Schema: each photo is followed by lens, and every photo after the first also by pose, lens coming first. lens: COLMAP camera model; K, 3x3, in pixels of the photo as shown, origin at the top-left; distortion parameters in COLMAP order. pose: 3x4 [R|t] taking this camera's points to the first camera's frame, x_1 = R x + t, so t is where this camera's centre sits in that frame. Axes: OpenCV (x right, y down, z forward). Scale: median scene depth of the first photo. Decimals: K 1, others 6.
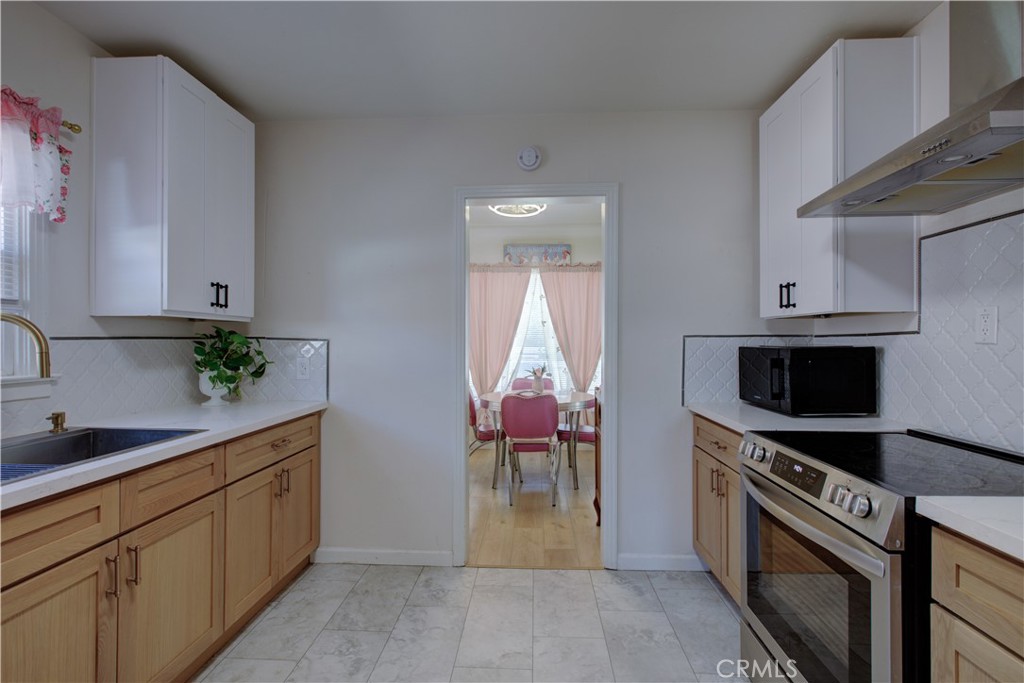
lens RADIAL K [[476.8, 0, 511.5], [0, 476.8, 341.4], [0, 0, 1]] dist [0.001563, 0.000094]
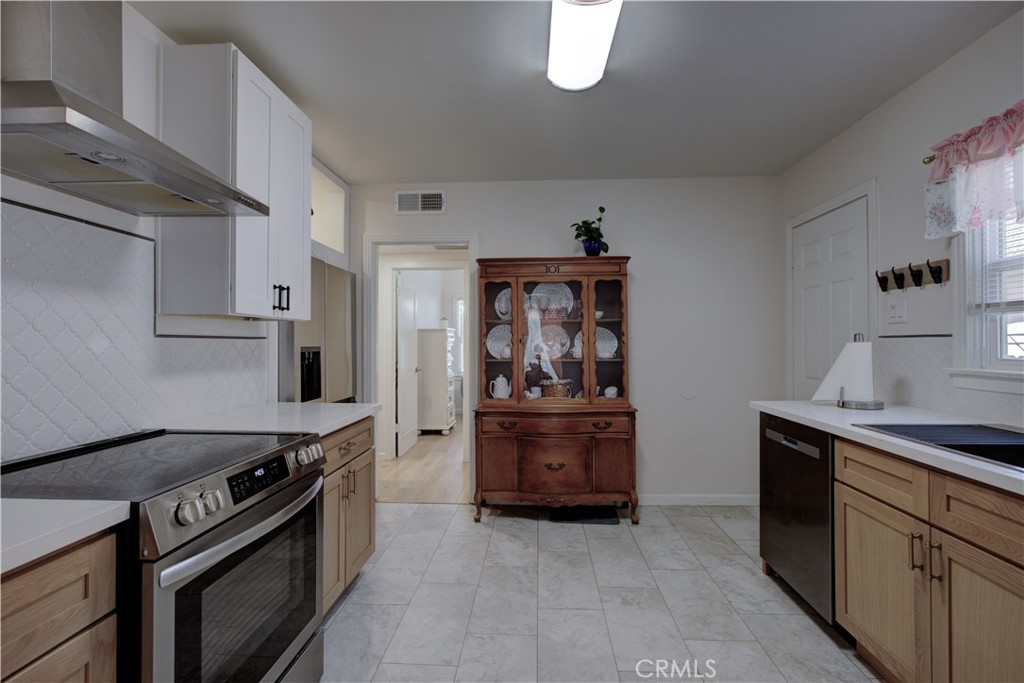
lens RADIAL K [[476.8, 0, 512.7], [0, 476.8, 338.1], [0, 0, 1]] dist [0.001563, 0.000094]
pose [[-0.999952, 0.002615, 0.009486, 0.083772], [0.002551, 0.999973, -0.006839, 0.002917], [-0.009504, -0.006815, -0.999932, 2.052774]]
